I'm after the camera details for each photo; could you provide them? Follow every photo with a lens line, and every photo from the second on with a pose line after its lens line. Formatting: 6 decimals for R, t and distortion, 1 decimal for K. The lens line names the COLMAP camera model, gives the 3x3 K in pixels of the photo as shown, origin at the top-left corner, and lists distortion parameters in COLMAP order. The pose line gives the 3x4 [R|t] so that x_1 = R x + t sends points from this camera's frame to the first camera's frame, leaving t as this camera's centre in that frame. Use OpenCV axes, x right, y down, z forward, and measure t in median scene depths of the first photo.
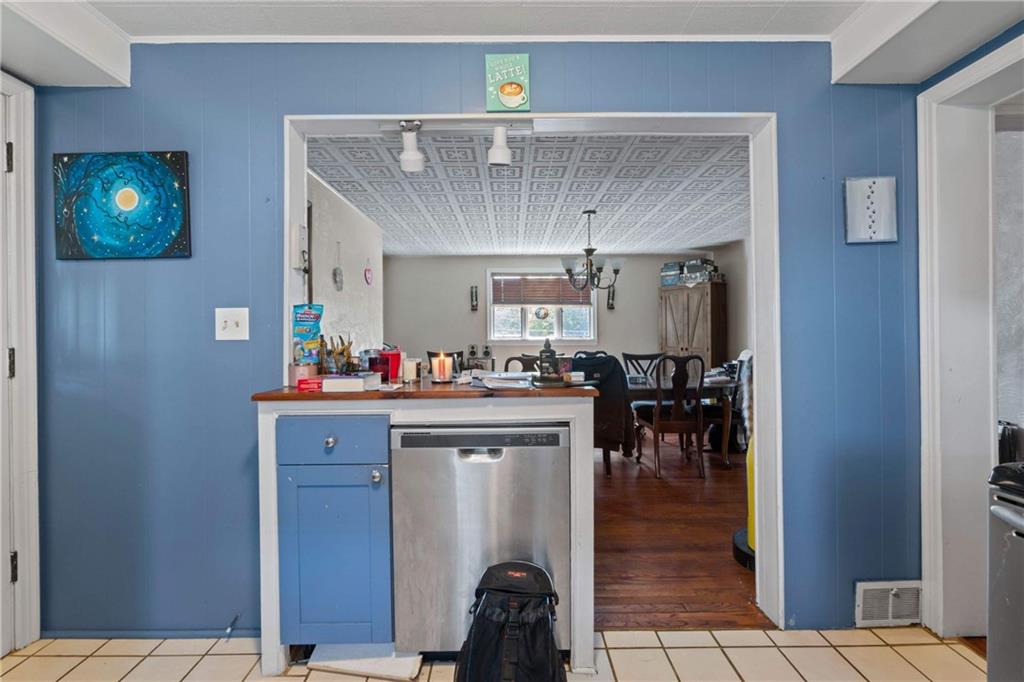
lens RADIAL K [[456.0, 0, 513.6], [0, 456.0, 341.2], [0, 0, 1]] dist [-0.004070, 0.001088]
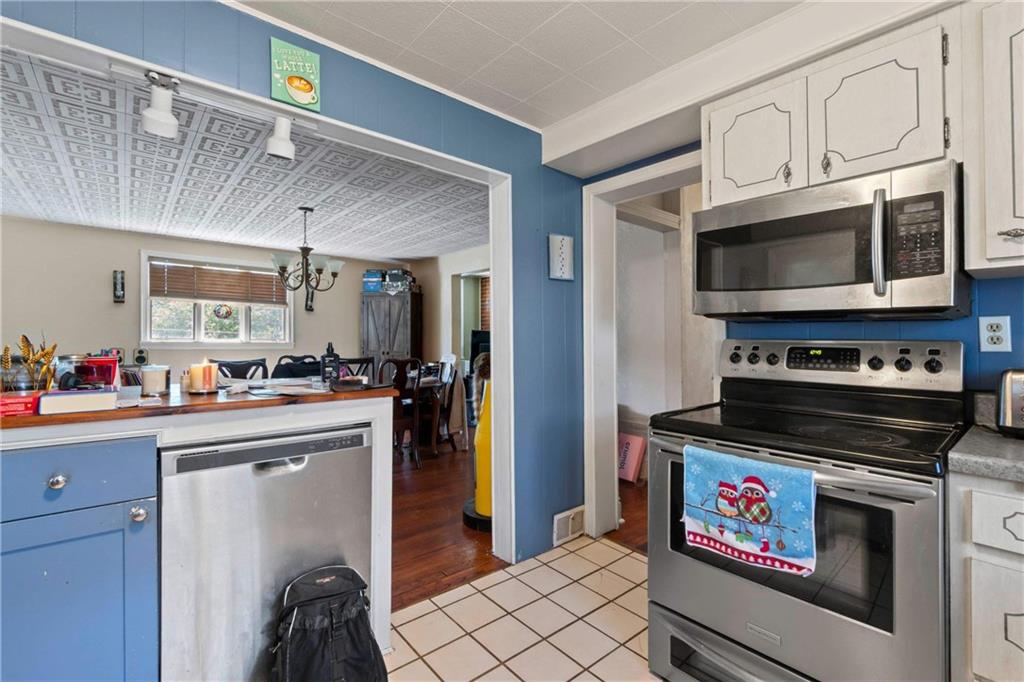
lens RADIAL K [[456.0, 0, 522.1], [0, 456.0, 337.5], [0, 0, 1]] dist [-0.004070, 0.001088]
pose [[0.762874, 0.018121, 0.646293, -0.252675], [-0.007527, 0.999788, -0.019148, -0.001698], [-0.646504, 0.009743, 0.762849, -0.032607]]
